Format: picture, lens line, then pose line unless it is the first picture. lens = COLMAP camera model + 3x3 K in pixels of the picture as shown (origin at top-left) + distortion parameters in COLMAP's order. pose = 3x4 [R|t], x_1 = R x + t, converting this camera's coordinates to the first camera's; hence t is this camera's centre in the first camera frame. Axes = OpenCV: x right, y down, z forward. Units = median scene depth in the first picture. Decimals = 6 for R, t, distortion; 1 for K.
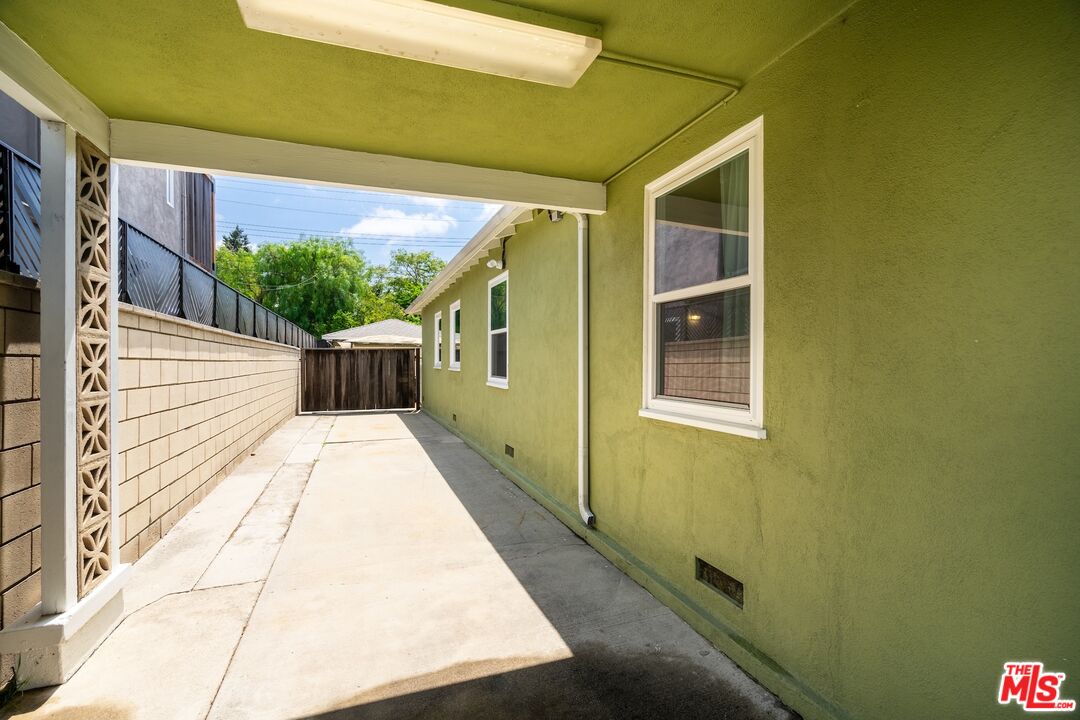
lens RADIAL K [[476.7, 0, 536.9], [0, 476.7, 363.3], [0, 0, 1]] dist [-0.015647, 0.004236]
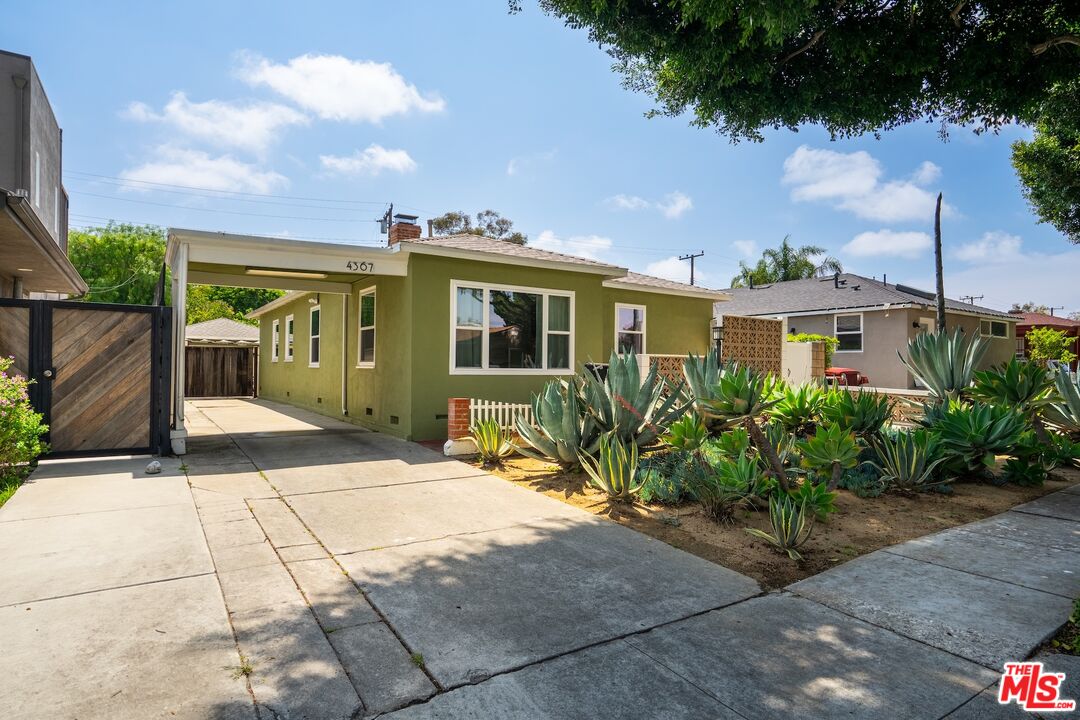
lens RADIAL K [[600.9, 0, 538.9], [0, 600.9, 370.7], [0, 0, 1]] dist [-0.040058, -0.001084]
pose [[0.973189, 0.009305, 0.229820, 0.104460], [-0.008303, 0.999951, -0.005326, 0.030912], [-0.229859, 0.003275, 0.973219, -0.647951]]
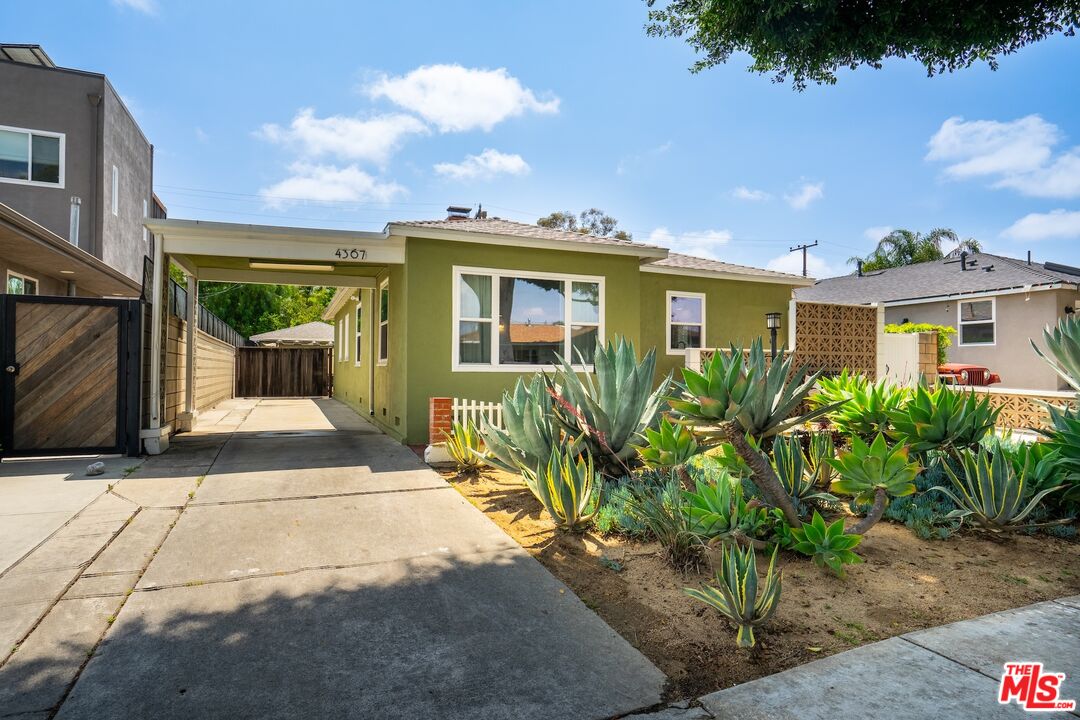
lens RADIAL K [[600.4, 0, 544.2], [0, 600.4, 370.2], [0, 0, 1]] dist [-0.031516, 0.009328]
pose [[0.998941, 0.006551, 0.045539, 0.233113], [-0.006234, 0.999955, -0.007099, 0.035395], [-0.045584, 0.006807, 0.998937, -0.573540]]
